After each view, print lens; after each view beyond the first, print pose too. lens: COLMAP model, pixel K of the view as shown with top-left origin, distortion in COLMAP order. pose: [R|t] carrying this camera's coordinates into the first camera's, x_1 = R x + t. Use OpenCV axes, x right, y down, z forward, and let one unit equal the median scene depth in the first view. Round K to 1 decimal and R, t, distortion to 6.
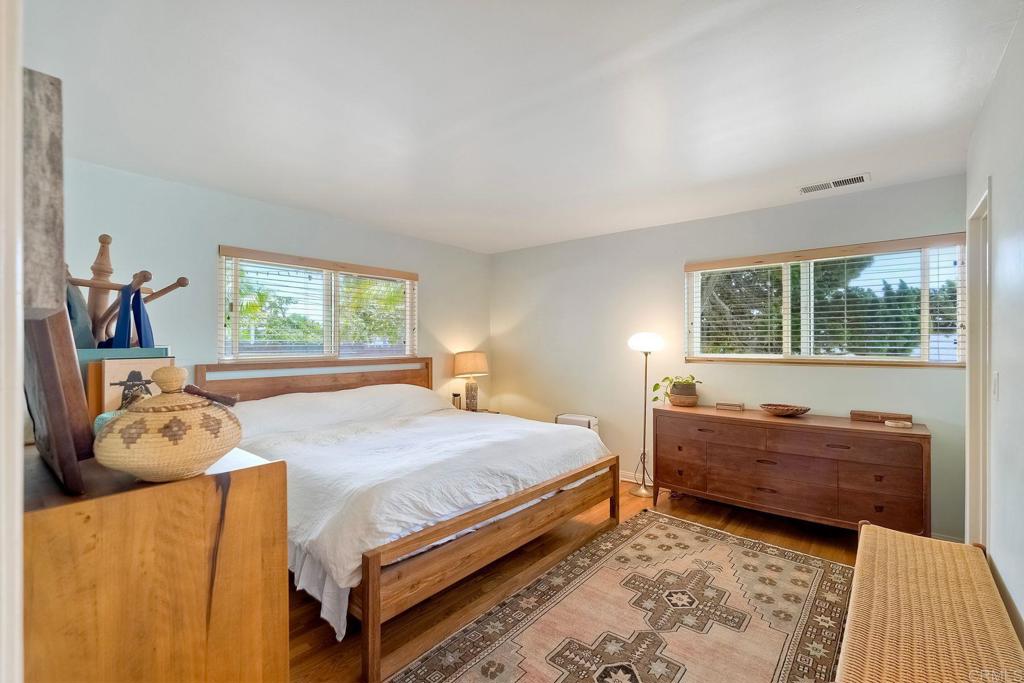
lens RADIAL K [[452.3, 0, 512.2], [0, 452.3, 341.1], [0, 0, 1]] dist [-0.000671, 0.000890]
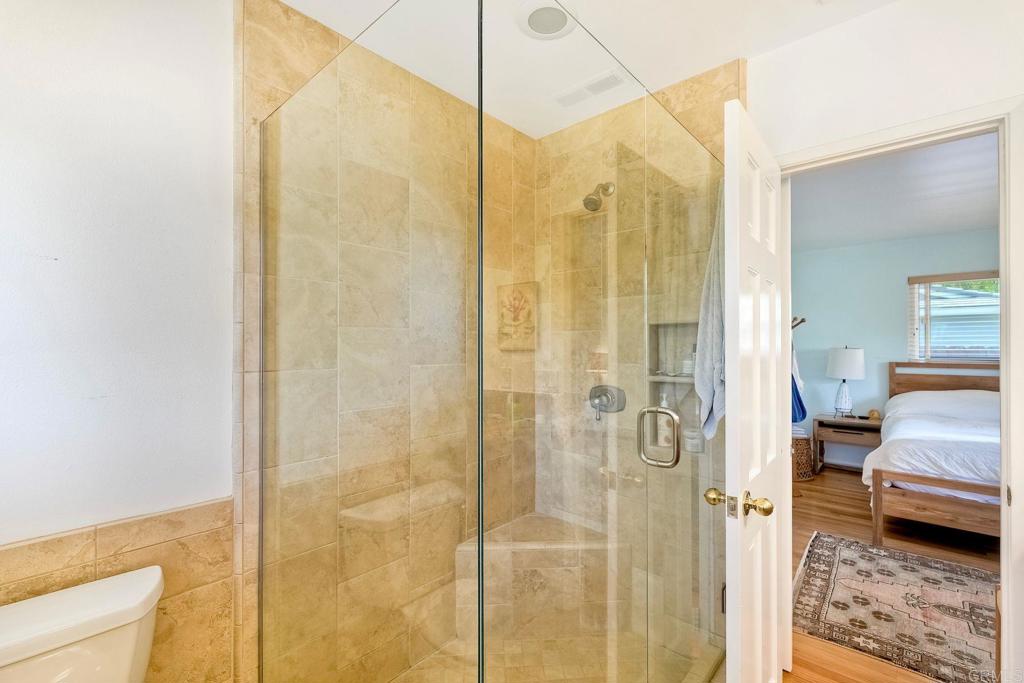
lens RADIAL K [[452.3, 0, 511.9], [0, 452.3, 343.1], [0, 0, 1]] dist [-0.000671, 0.000890]
pose [[-0.027598, -0.004990, -0.999607, 1.197814], [0.001026, 0.999987, -0.005021, -0.005379], [0.999619, -0.001164, -0.027592, -0.286323]]
